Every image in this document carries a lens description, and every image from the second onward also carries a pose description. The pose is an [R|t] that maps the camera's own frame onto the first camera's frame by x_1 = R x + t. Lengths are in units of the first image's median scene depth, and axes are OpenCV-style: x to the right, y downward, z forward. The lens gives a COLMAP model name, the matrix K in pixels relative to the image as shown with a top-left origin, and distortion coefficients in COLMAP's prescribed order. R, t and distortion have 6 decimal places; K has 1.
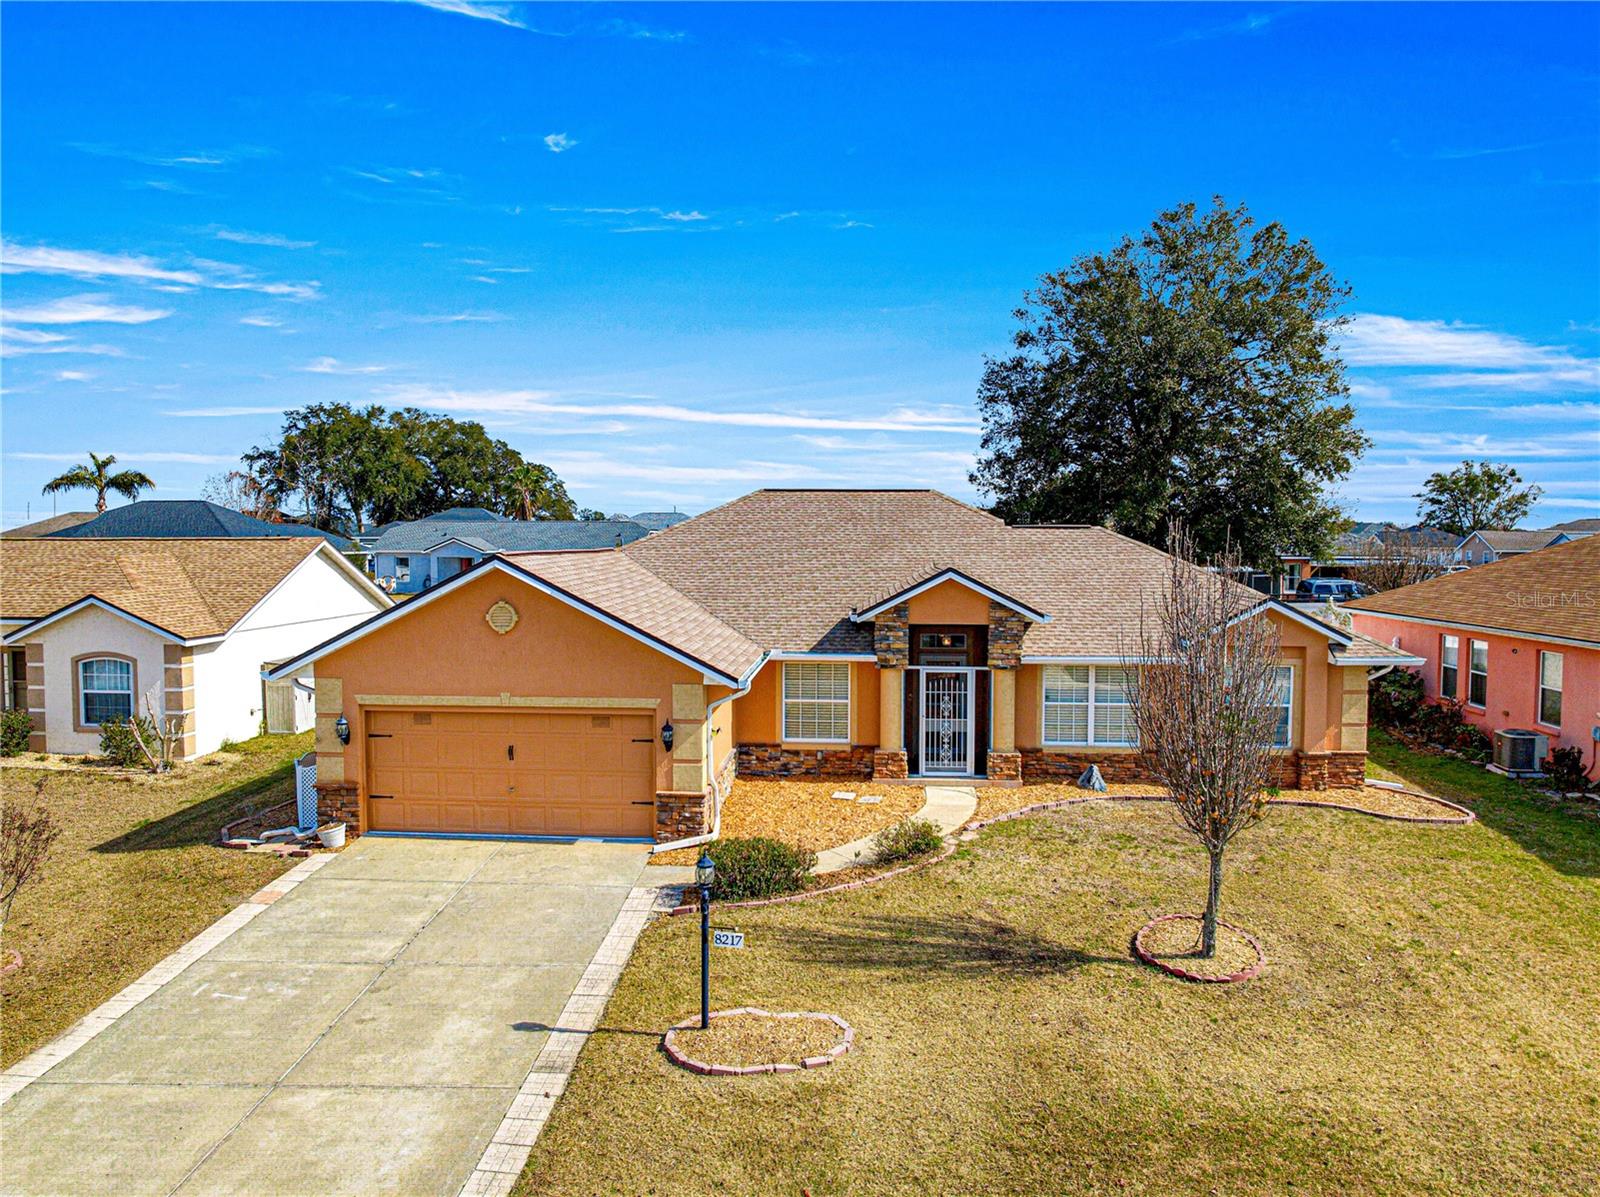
lens RADIAL K [[1130.5, 0, 800.0], [0, 1130.5, 598.5], [0, 0, 1]] dist [-0.043075, -0.003680]
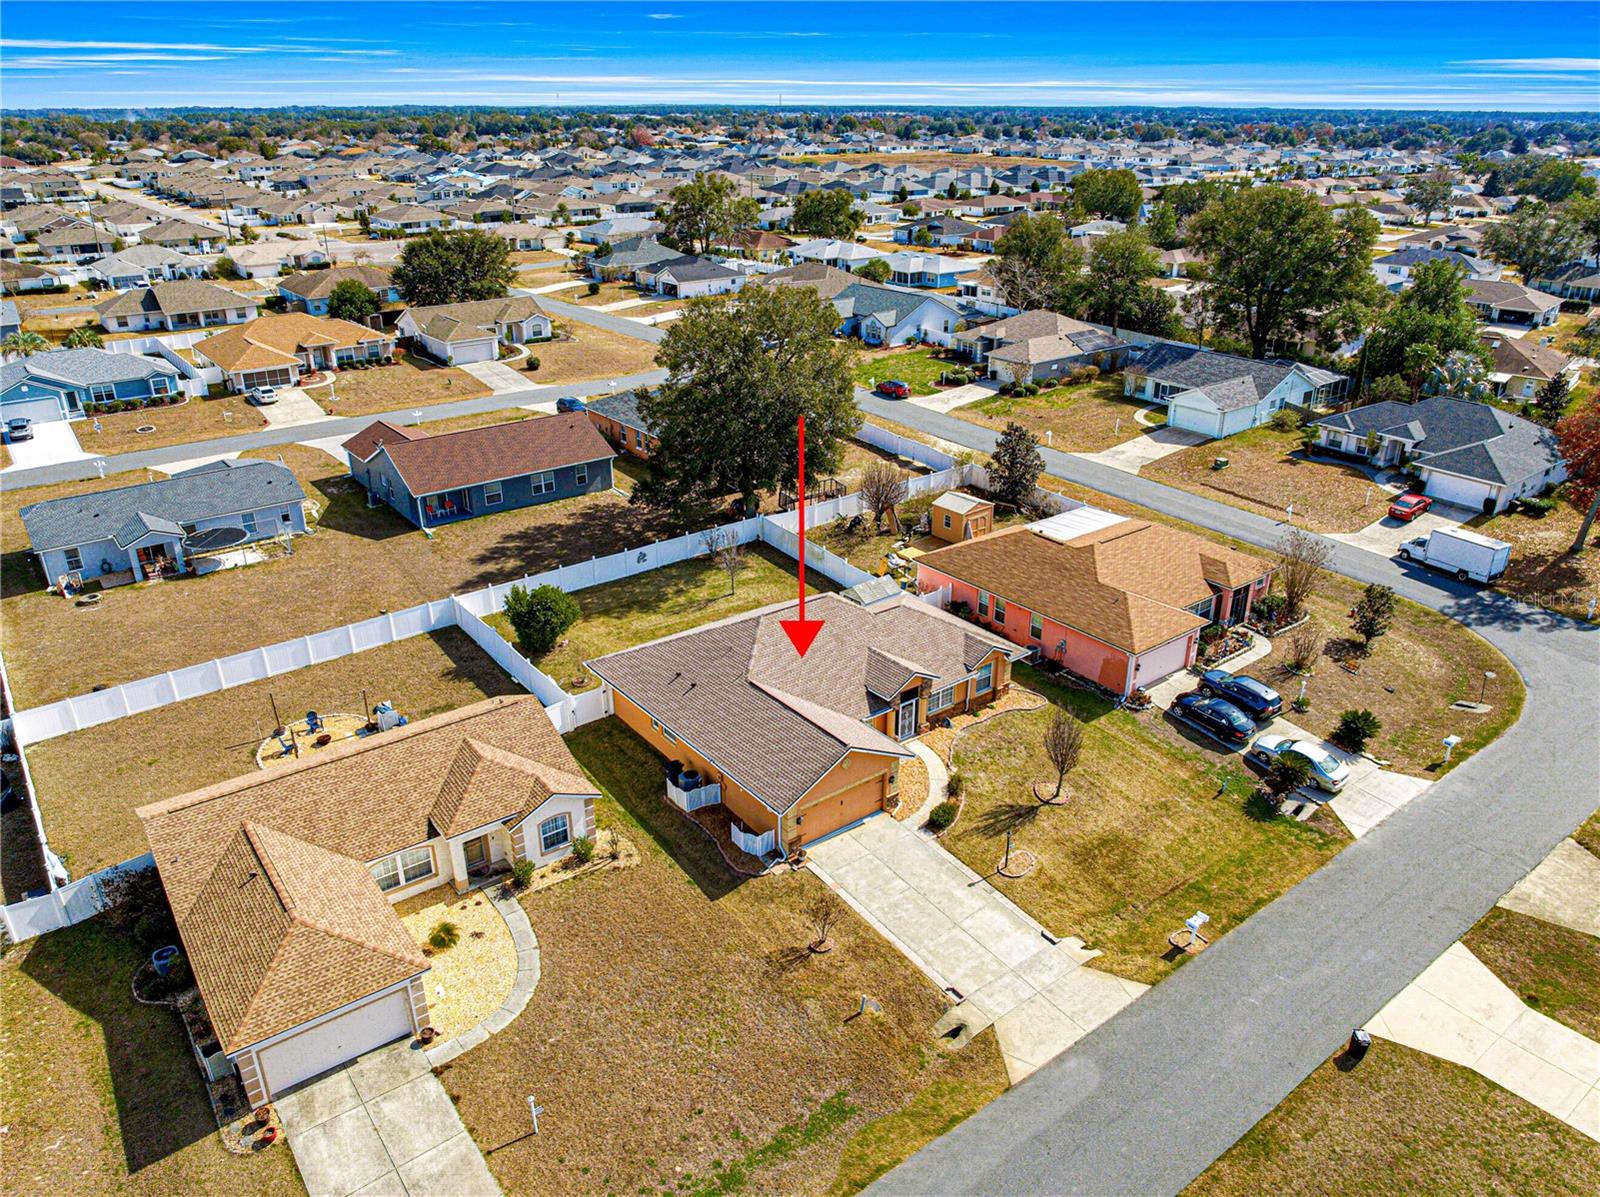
lens RADIAL K [[1126.1, 0, 800.0], [0, 1126.1, 598.5], [0, 0, 1]] dist [-0.032818, -0.003339]
pose [[0.750743, -0.272573, 0.601738, -1.634299], [0.039893, 0.927948, 0.370568, -1.191176], [-0.659388, -0.254196, 0.707525, -0.662686]]
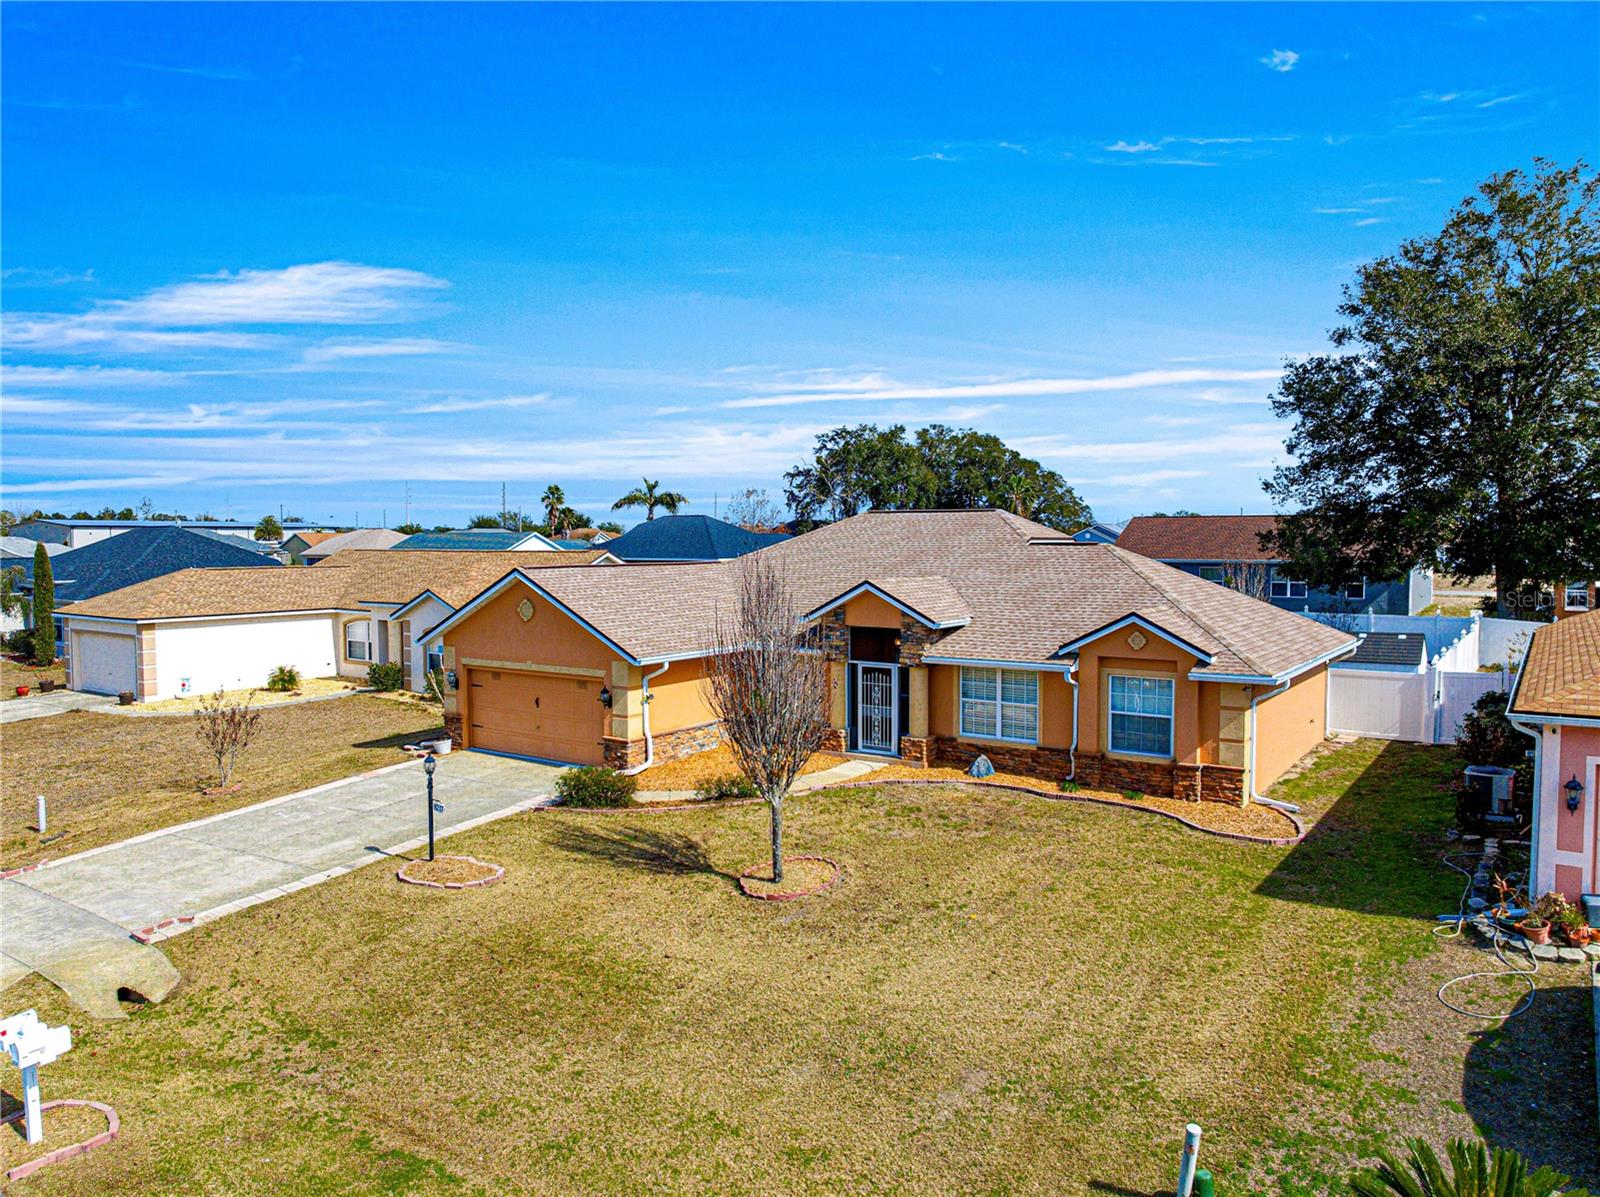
lens RADIAL K [[1126.1, 0, 800.0], [0, 1126.1, 598.5], [0, 0, 1]] dist [-0.032818, -0.003339]
pose [[0.859798, 0.022706, -0.510129, 0.691538], [-0.023598, 0.999710, 0.004724, -0.012078], [0.510088, 0.007977, 0.860085, -0.078035]]
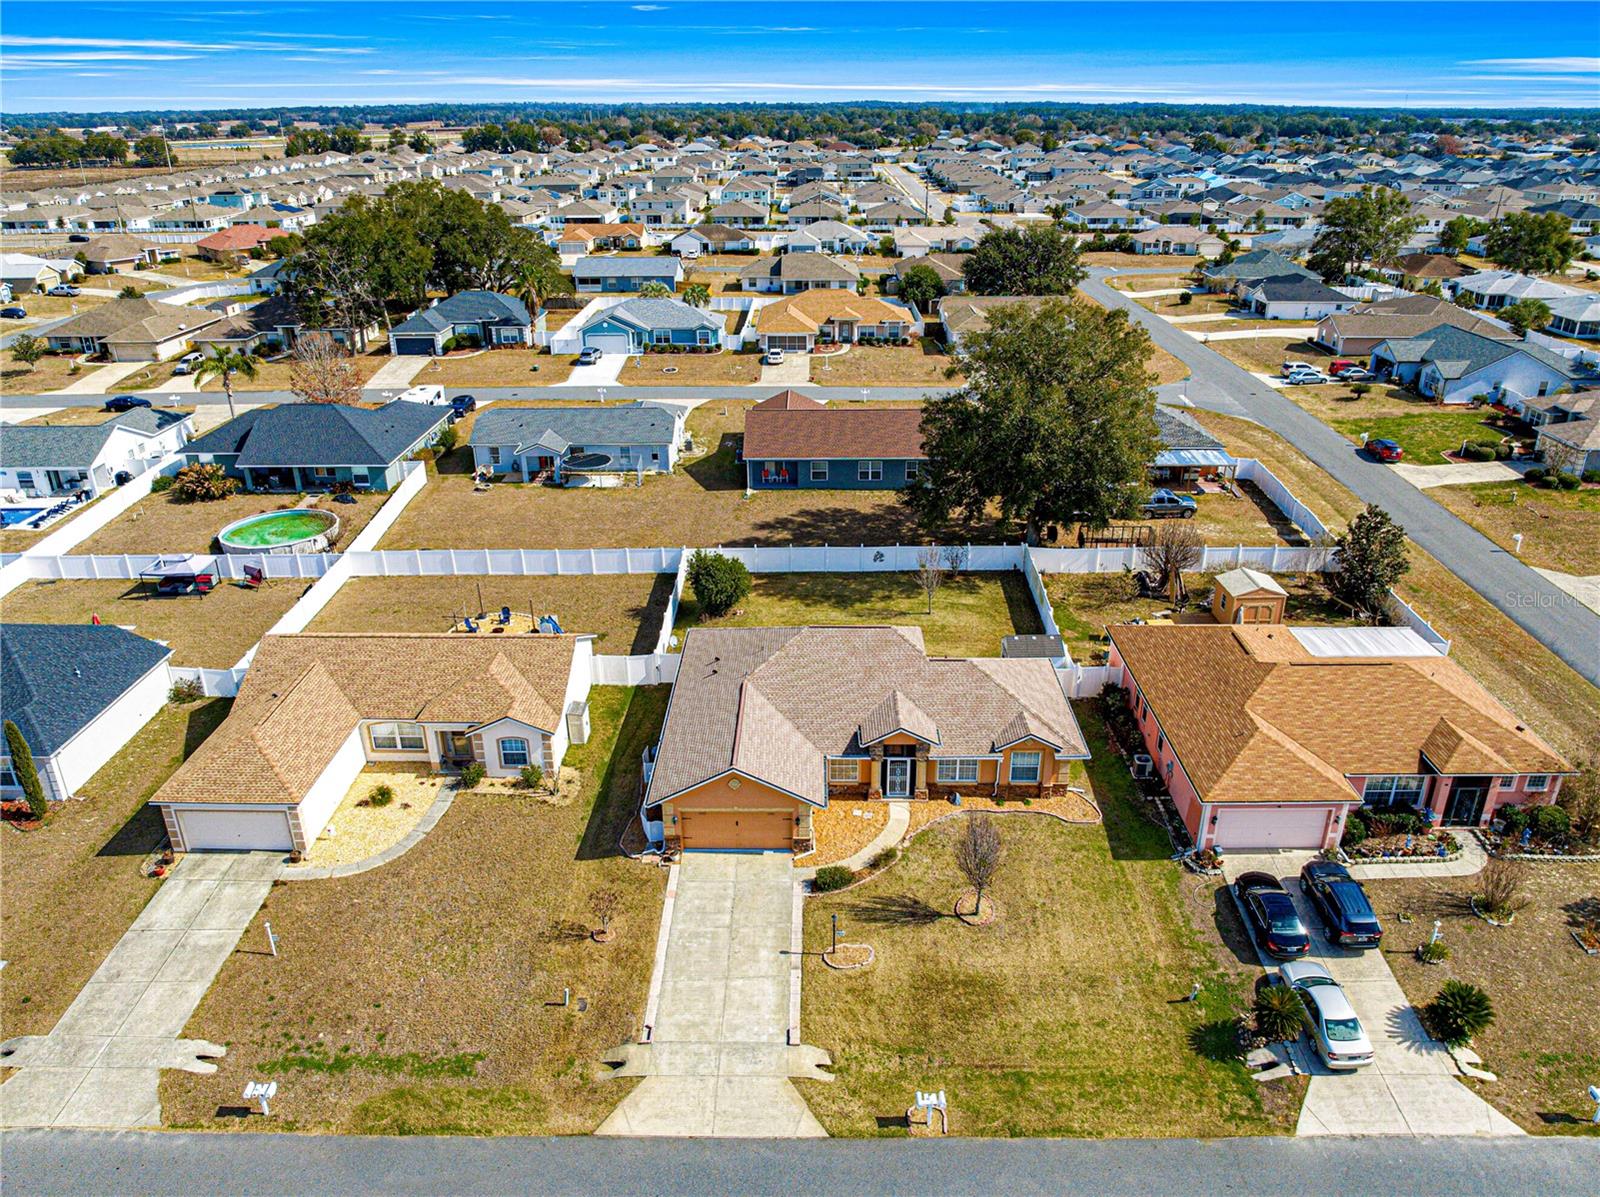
lens RADIAL K [[1126.1, 0, 800.0], [0, 1126.1, 598.5], [0, 0, 1]] dist [-0.032818, -0.003339]
pose [[0.998409, -0.031124, 0.047019, -0.190932], [0.012402, 0.934654, 0.355341, -1.157308], [-0.055006, -0.354193, 0.933553, -1.161062]]
